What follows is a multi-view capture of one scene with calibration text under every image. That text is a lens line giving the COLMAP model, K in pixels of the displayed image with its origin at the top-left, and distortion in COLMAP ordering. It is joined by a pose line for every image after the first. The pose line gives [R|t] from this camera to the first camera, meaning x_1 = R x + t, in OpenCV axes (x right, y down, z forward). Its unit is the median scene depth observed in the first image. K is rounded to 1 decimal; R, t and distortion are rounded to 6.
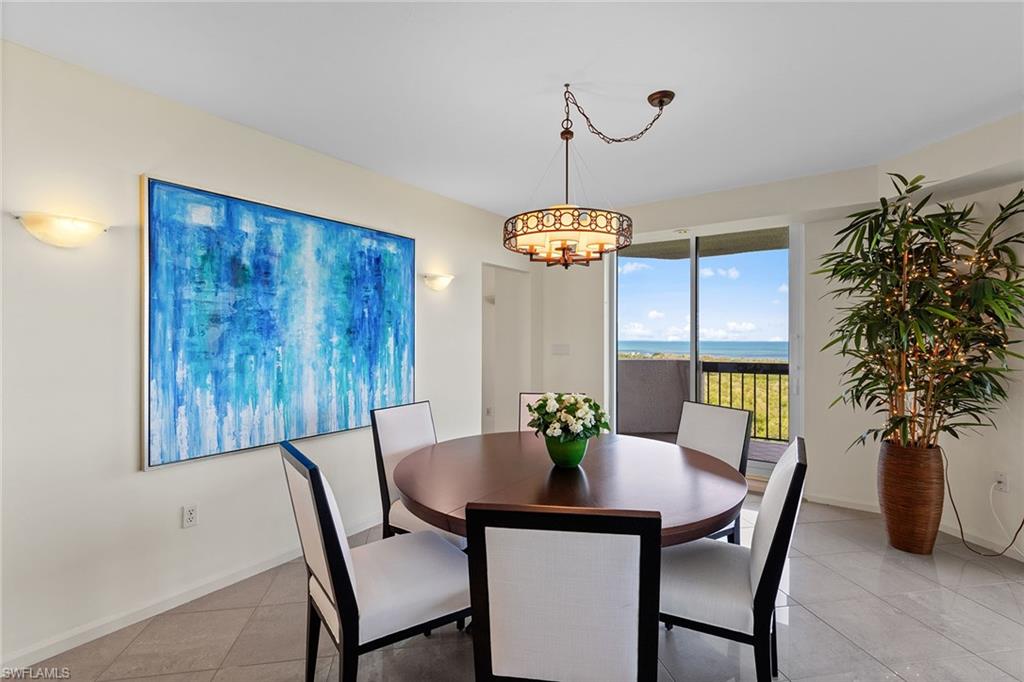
lens RADIAL K [[468.9, 0, 512.0], [0, 468.9, 341.0], [0, 0, 1]] dist [-0.000868, -0.000028]
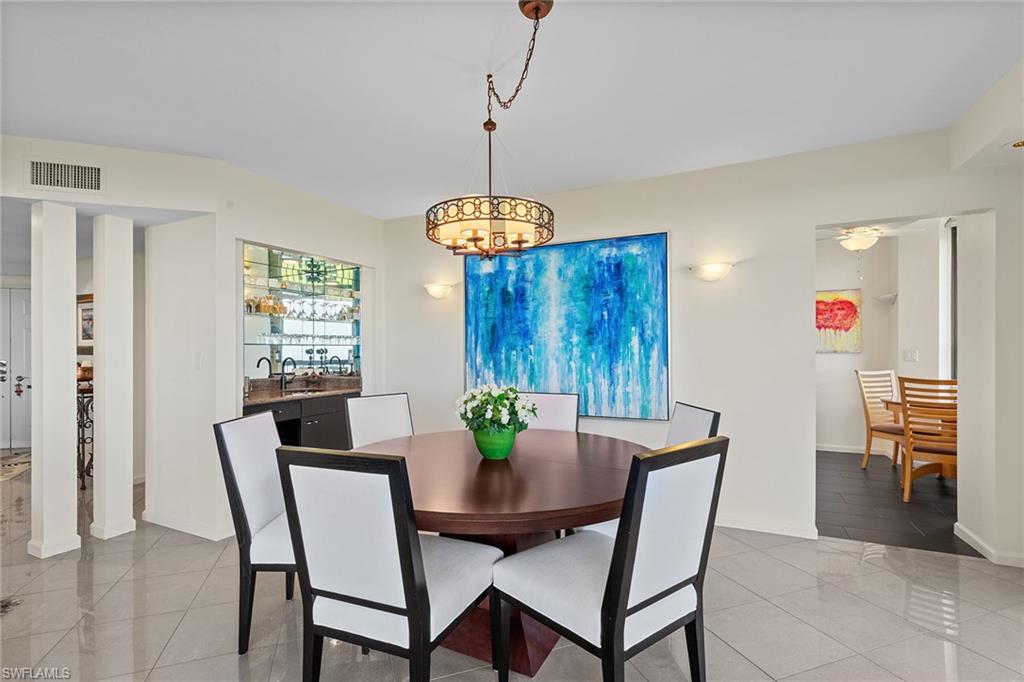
lens RADIAL K [[468.9, 0, 512.0], [0, 468.9, 341.0], [0, 0, 1]] dist [-0.000868, -0.000028]
pose [[0.165187, -0.002032, -0.986260, 0.825955], [0.007606, 0.999971, -0.000787, 0.000547], [0.986233, -0.007371, 0.165198, 0.655826]]
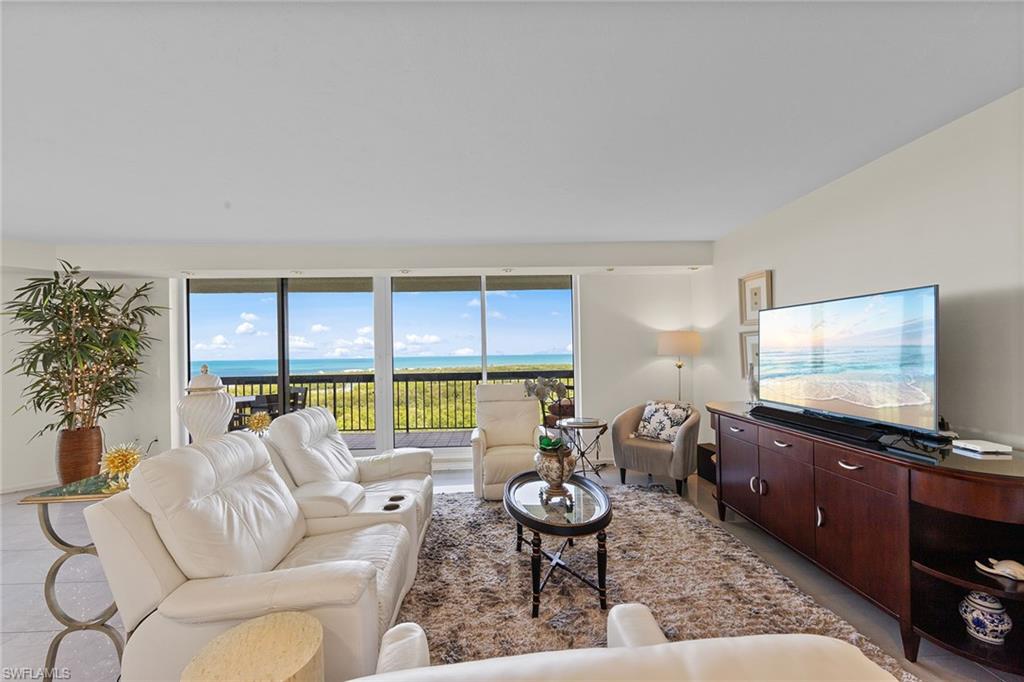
lens RADIAL K [[396.1, 0, 513.5], [0, 396.1, 348.3], [0, 0, 1]] dist [-0.000688, 0.000021]
pose [[0.136222, 0.004984, 0.990666, -0.286443], [0.021543, 0.999736, -0.007992, -0.011849], [-0.990444, 0.022431, 0.136079, -0.653225]]
